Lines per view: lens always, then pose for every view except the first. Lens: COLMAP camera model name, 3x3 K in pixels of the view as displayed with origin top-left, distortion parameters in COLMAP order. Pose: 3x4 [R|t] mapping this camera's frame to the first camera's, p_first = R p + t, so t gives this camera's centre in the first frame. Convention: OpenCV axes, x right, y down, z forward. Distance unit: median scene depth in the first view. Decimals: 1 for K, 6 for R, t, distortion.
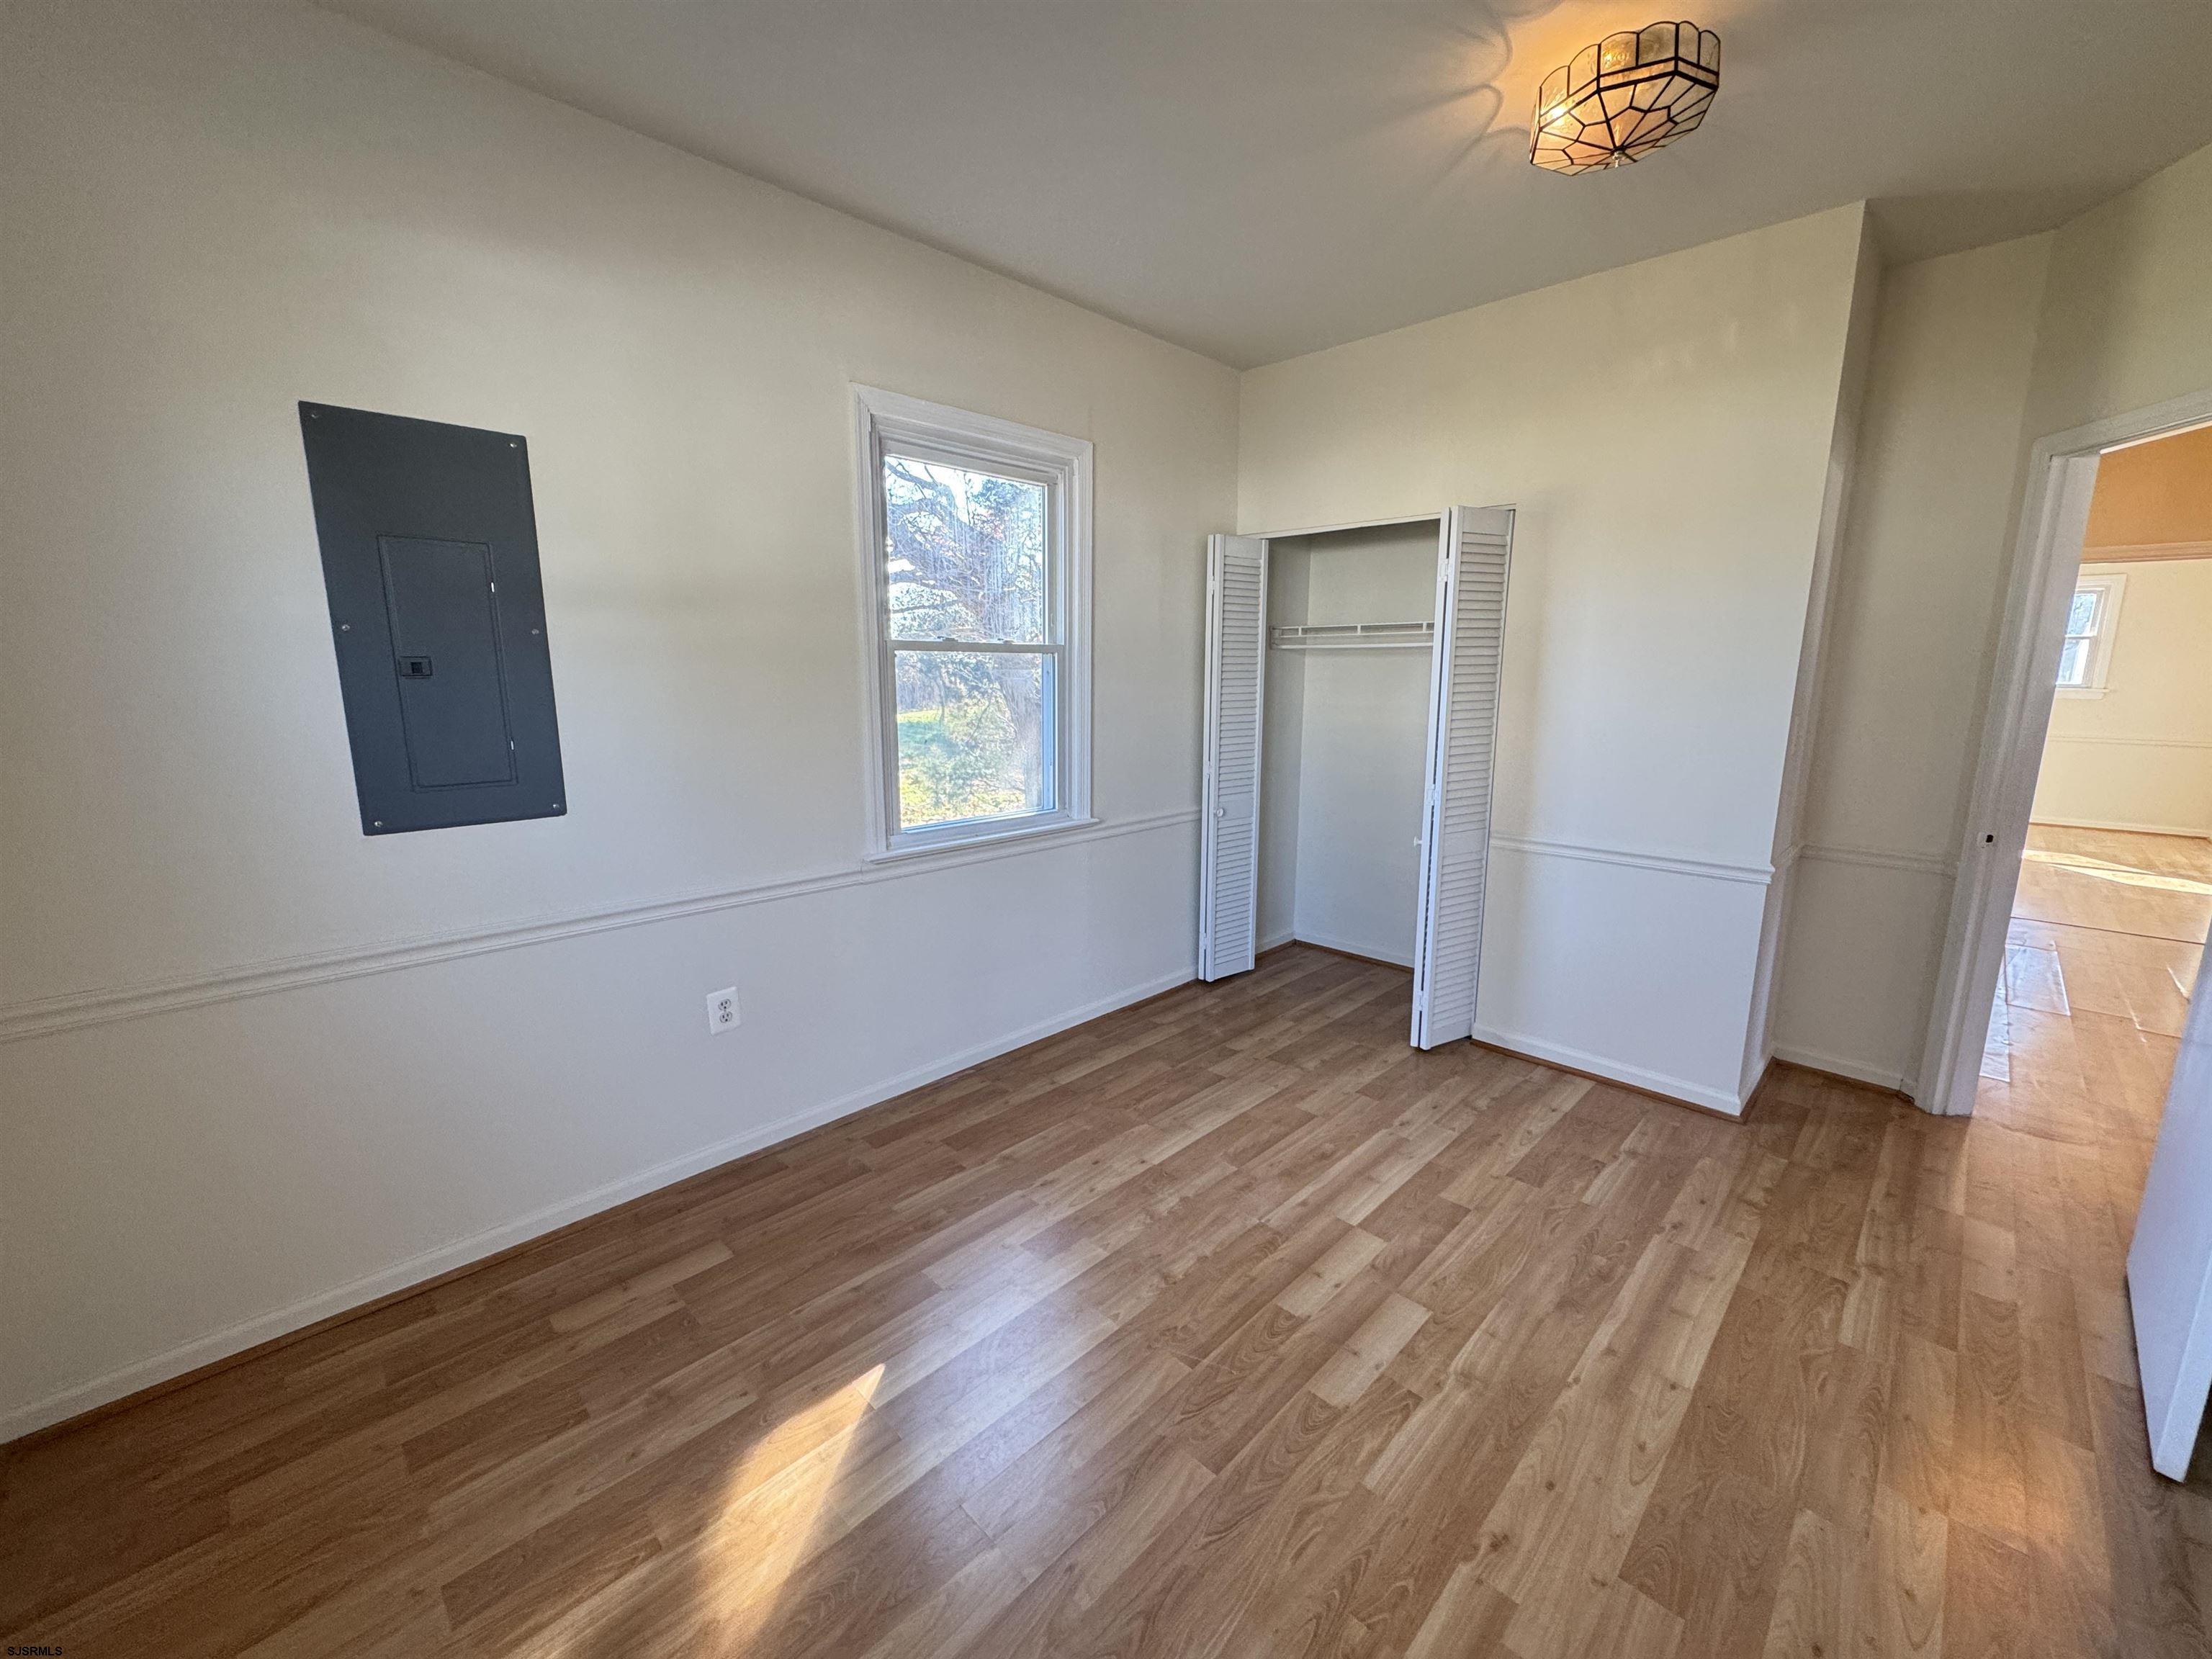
lens RADIAL K [[873.8, 0, 1097.5], [0, 873.8, 823.7], [0, 0, 1]] dist [-0.007547, 0.000051]
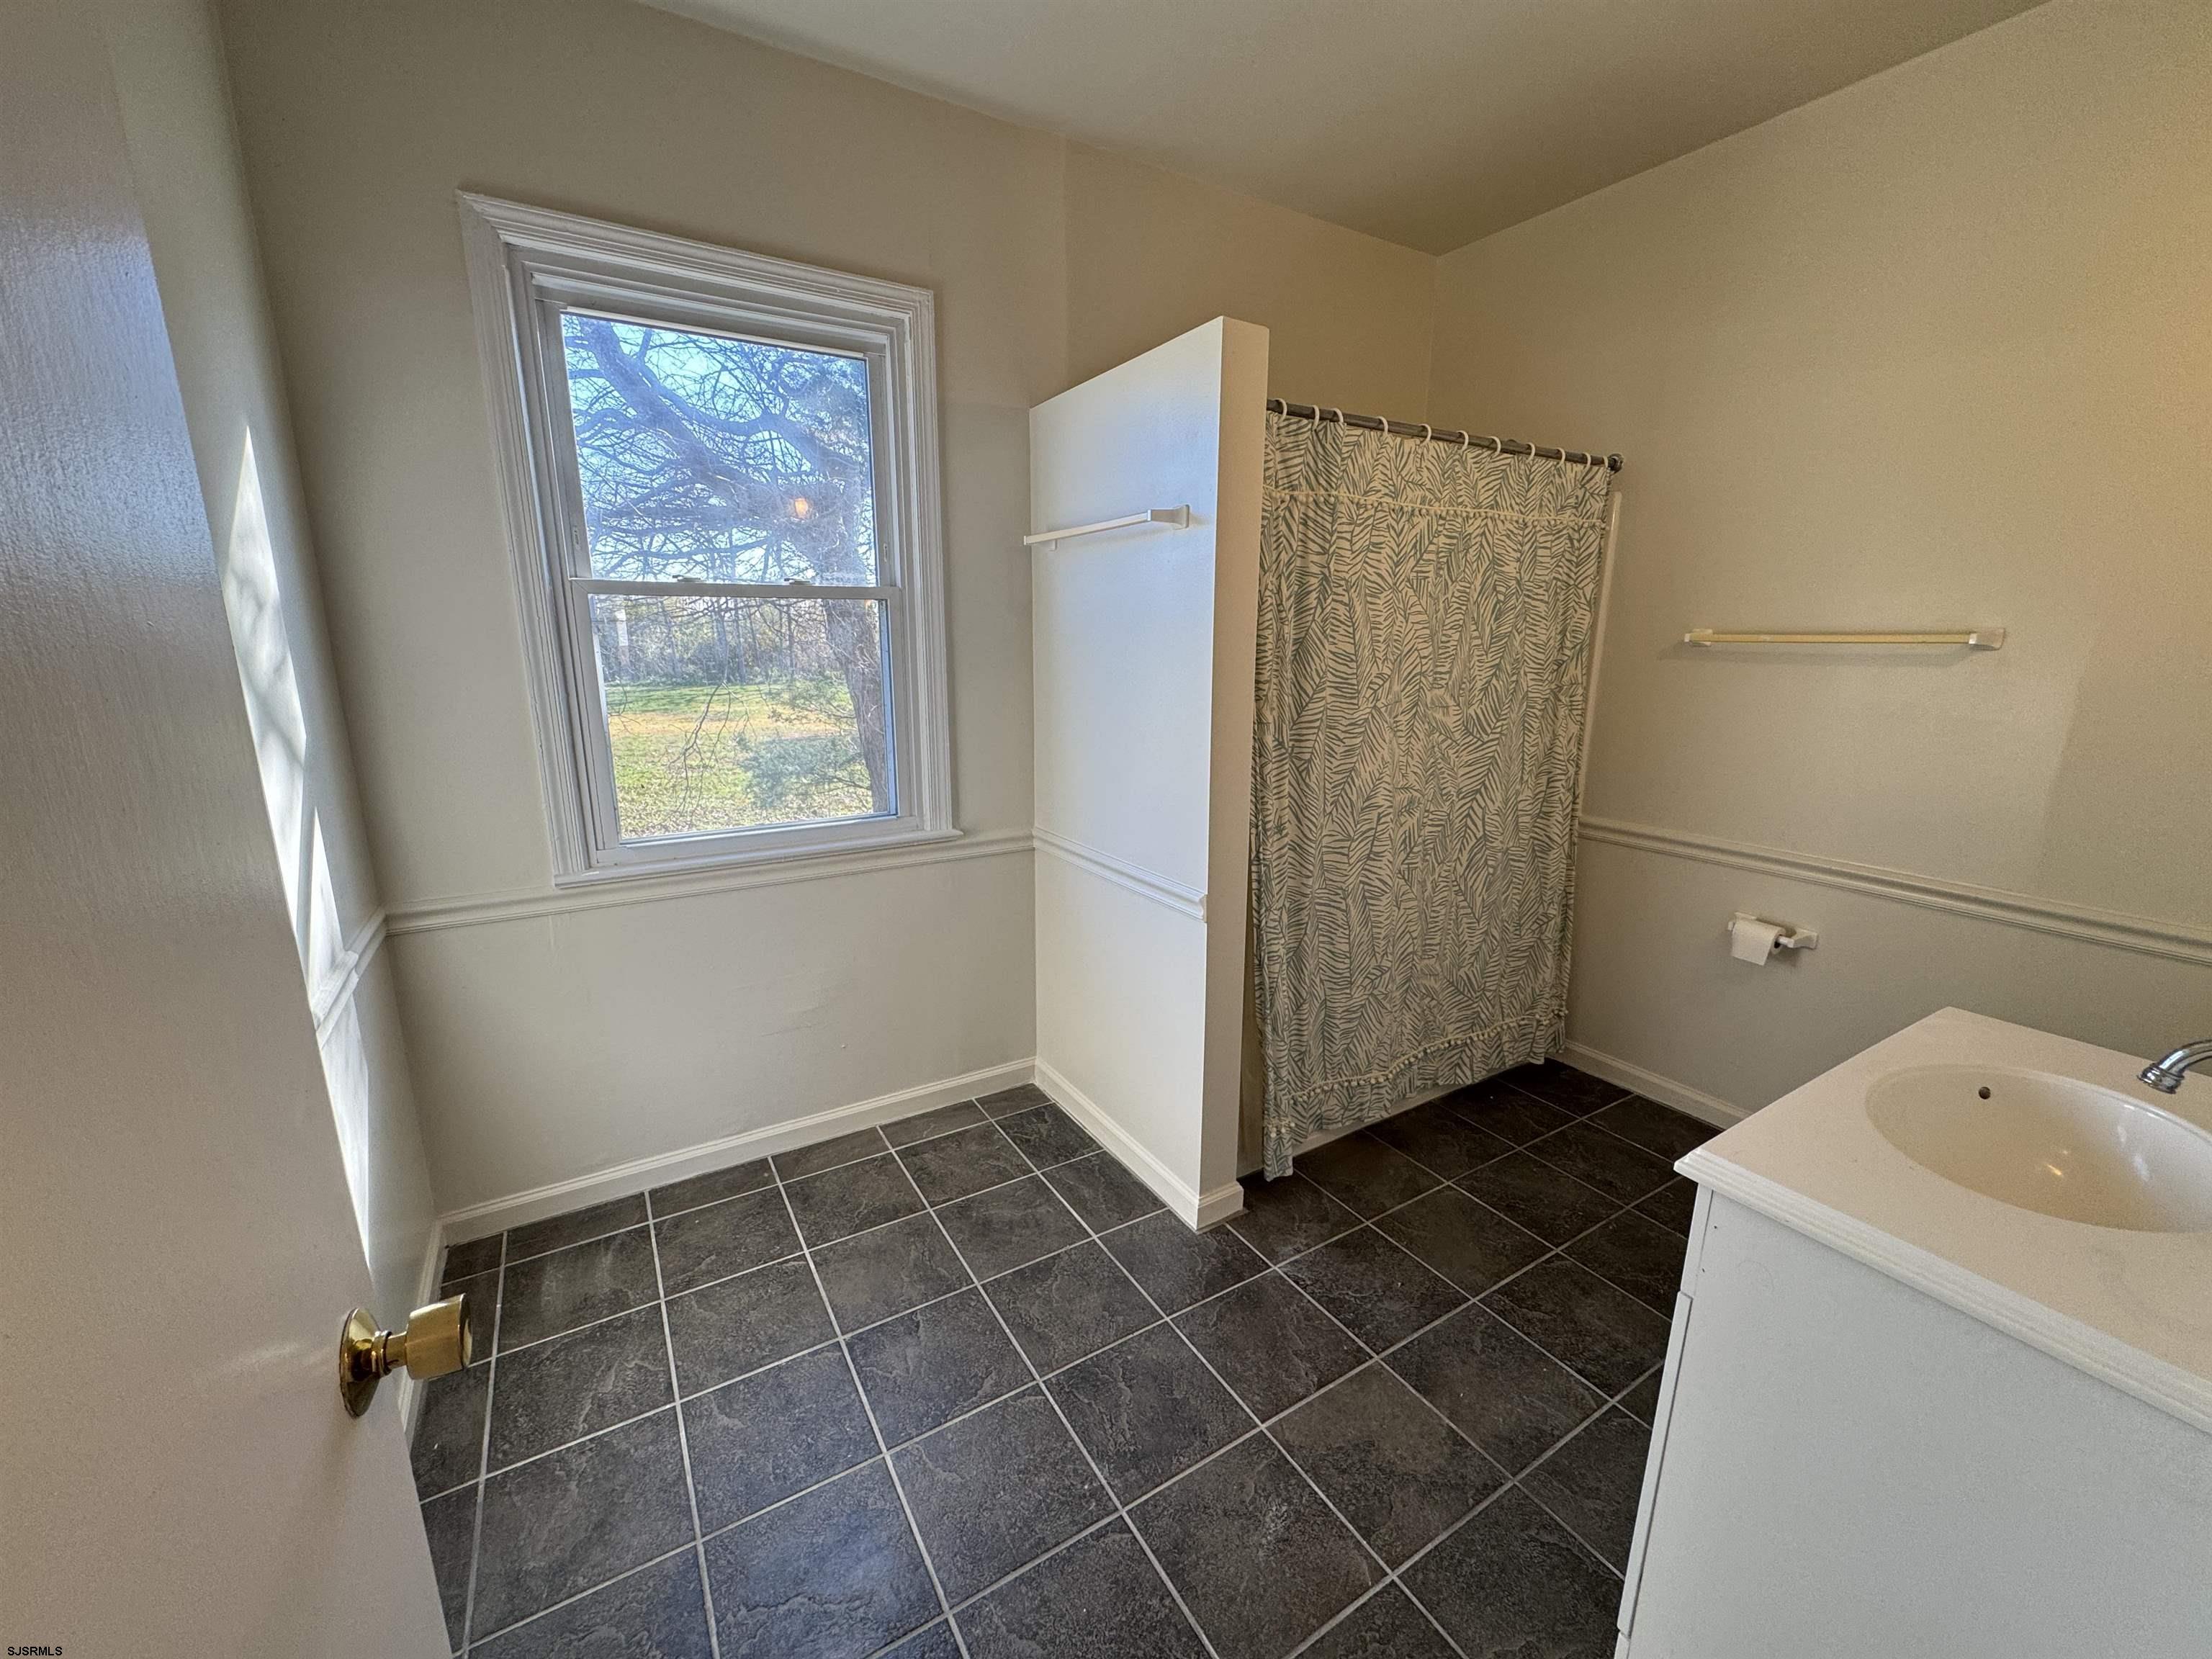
lens RADIAL K [[885.3, 0, 1122.6], [0, 885.3, 833.7], [0, 0, 1]] dist [-0.001463, -0.000133]
pose [[0.973318, 0.055583, -0.222626, 0.439387], [-0.045352, 0.997678, 0.050810, -0.070961], [0.224934, -0.039358, 0.973579, 0.460833]]
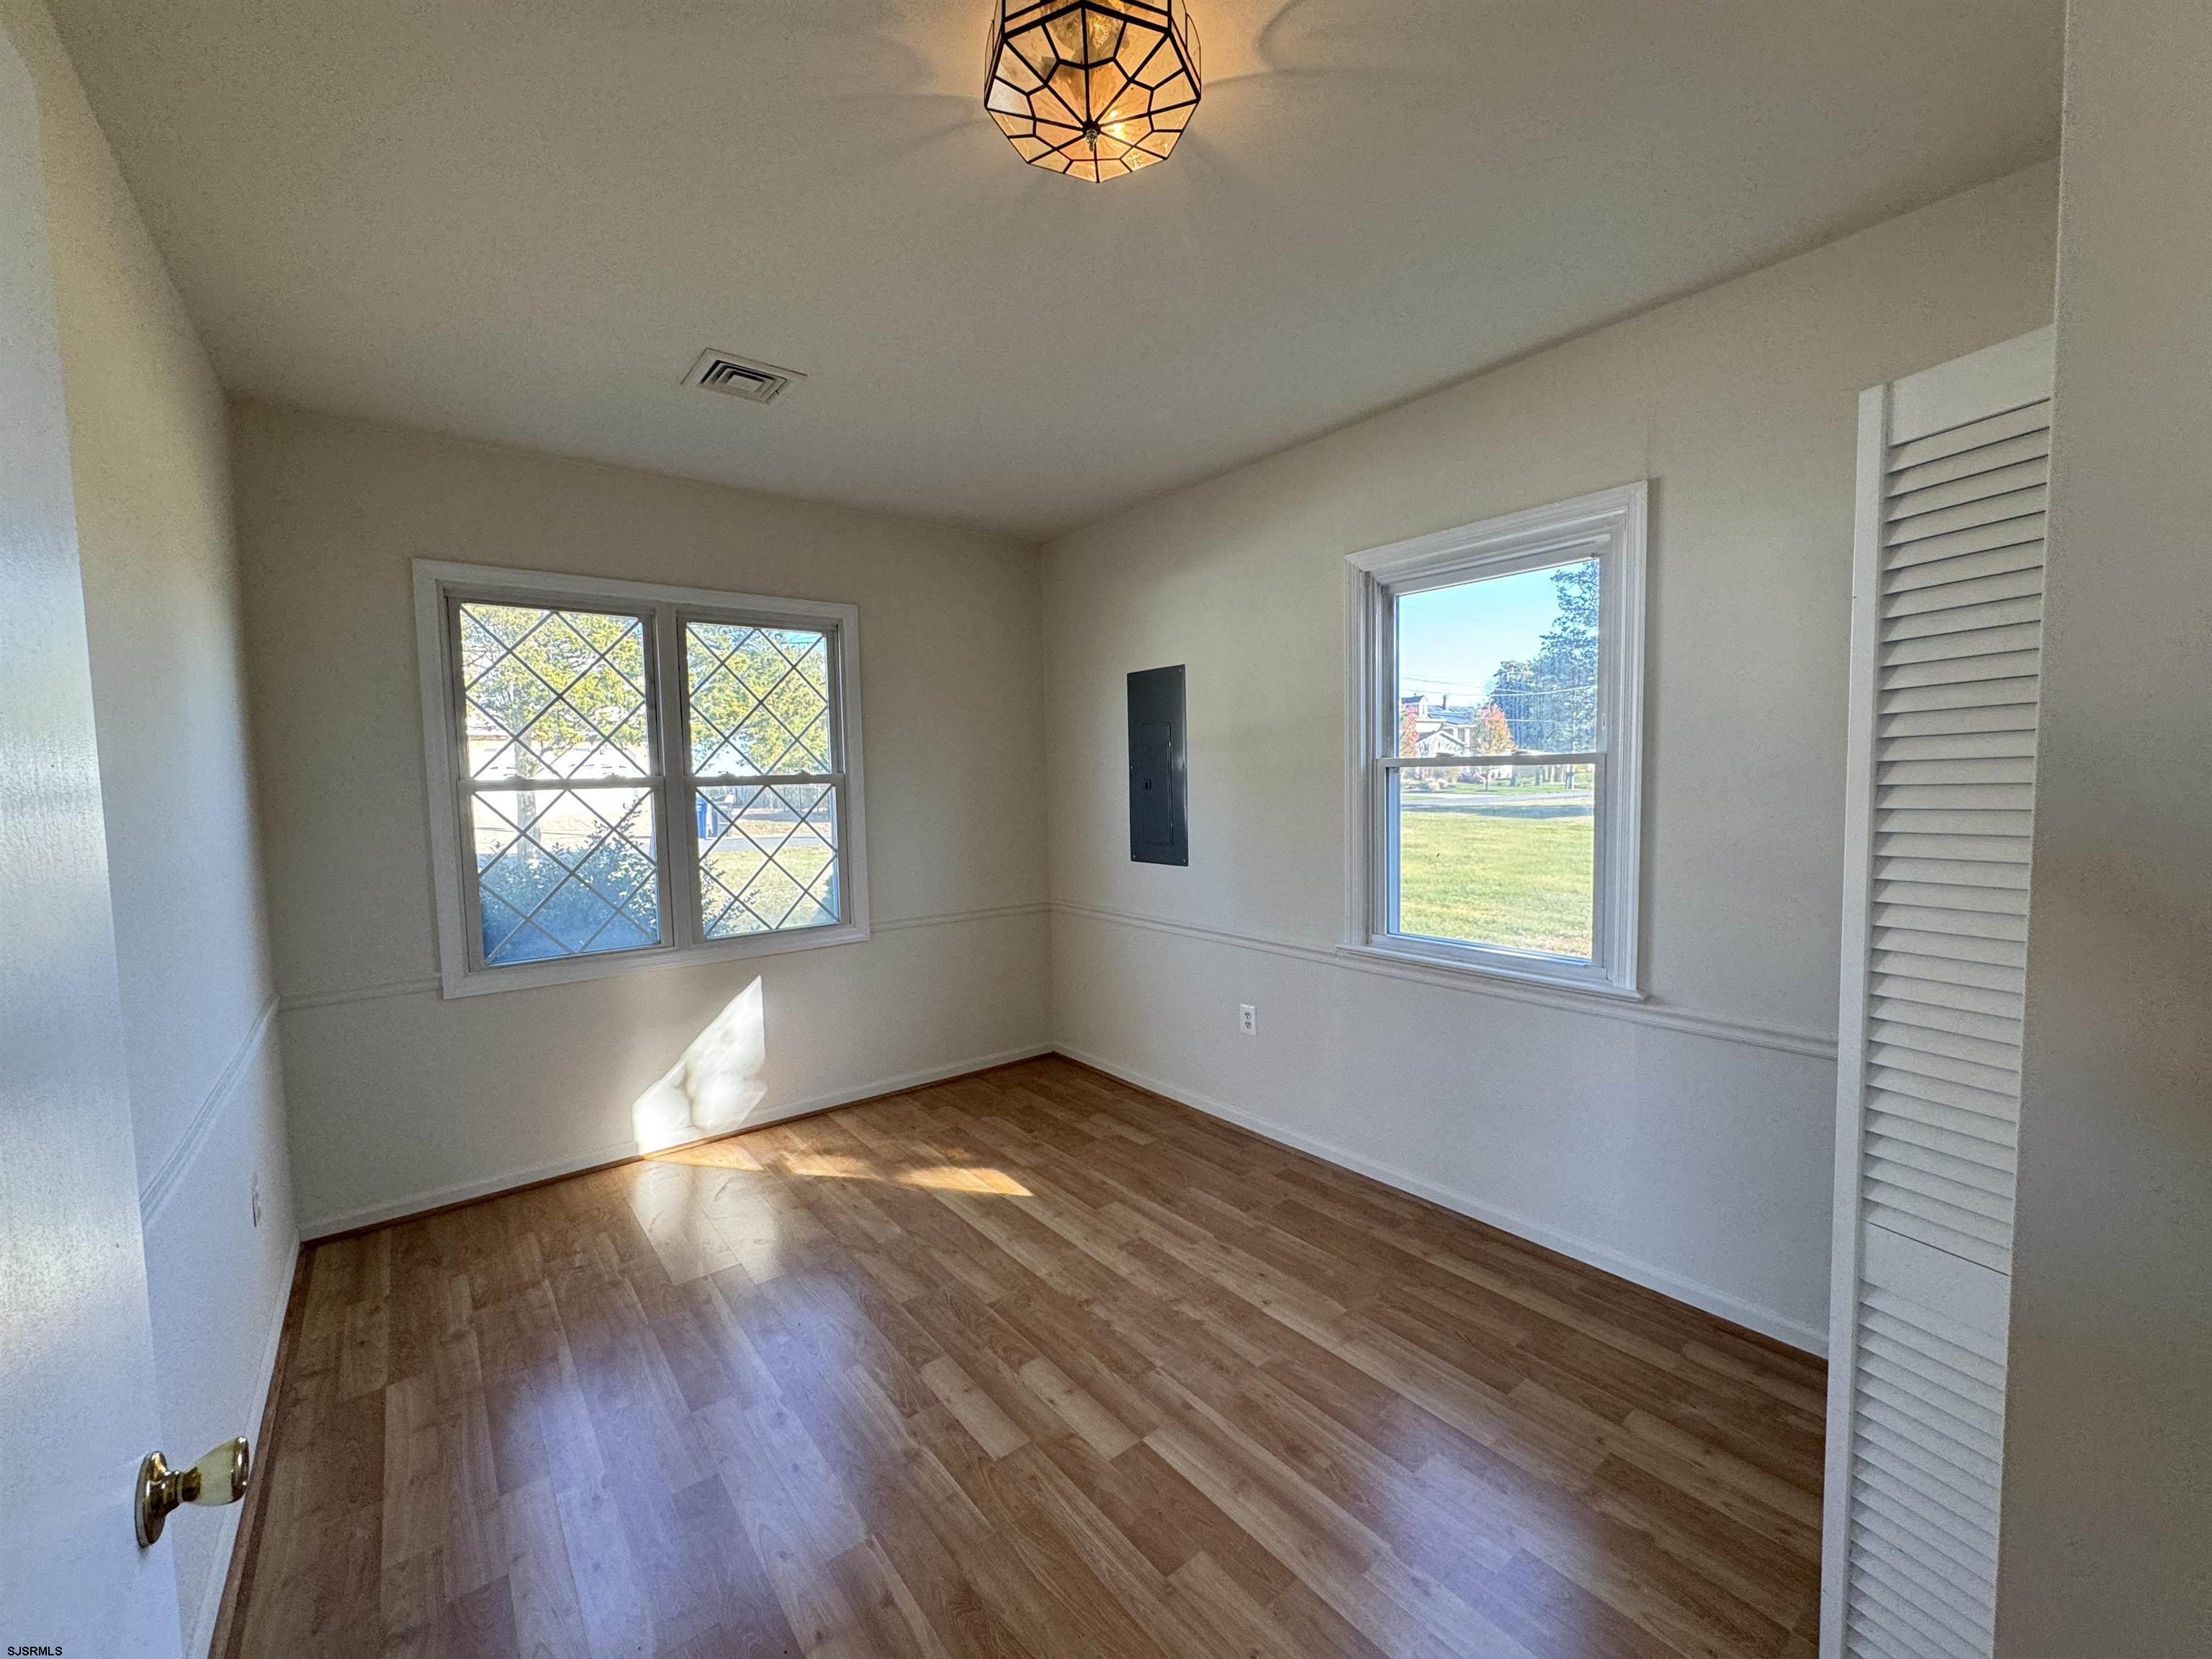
lens RADIAL K [[866.3, 0, 1115.3], [0, 866.3, 826.3], [0, 0, 1]] dist [0.002174, -0.003857]
pose [[-0.093539, 0.057971, -0.993926, 1.070924], [-0.156821, 0.984984, 0.072208, -0.181423], [0.983187, 0.162623, -0.083043, 0.915991]]
